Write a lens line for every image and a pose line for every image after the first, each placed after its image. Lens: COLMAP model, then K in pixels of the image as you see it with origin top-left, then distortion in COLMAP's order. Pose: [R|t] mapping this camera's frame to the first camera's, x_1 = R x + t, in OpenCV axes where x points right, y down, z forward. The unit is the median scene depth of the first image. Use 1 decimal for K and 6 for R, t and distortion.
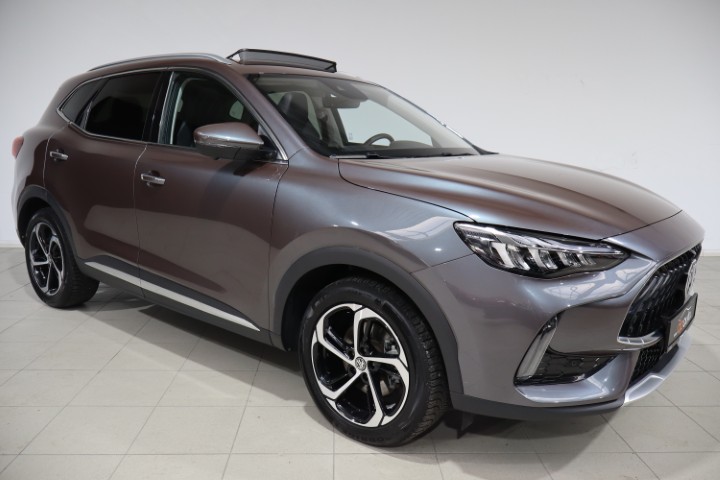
lens RADIAL K [[585.0, 0, 360.0], [0, 585.0, 240.0], [0, 0, 1]] dist [0.009359, 0.001925]
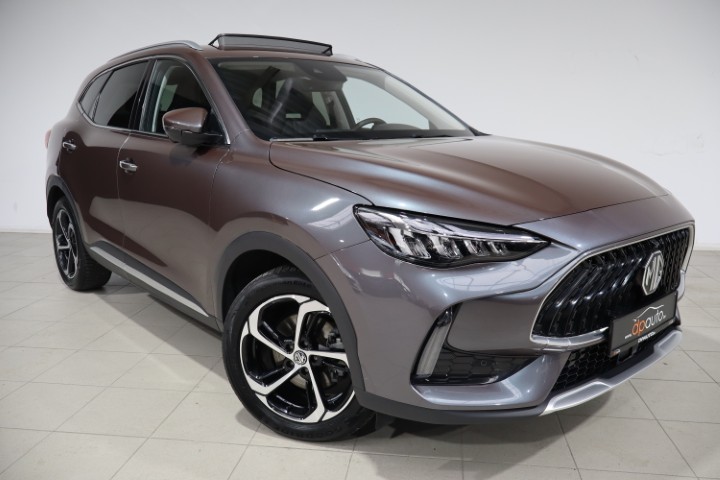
lens RADIAL K [[585.0, 0, 360.0], [0, 585.0, 240.0], [0, 0, 1]] dist [0.009359, 0.001925]
pose [[0.985419, 0.012360, -0.169696, 0.252759], [-0.010184, 0.999854, 0.013687, 0.008784], [0.169840, -0.011759, 0.985401, 0.067719]]
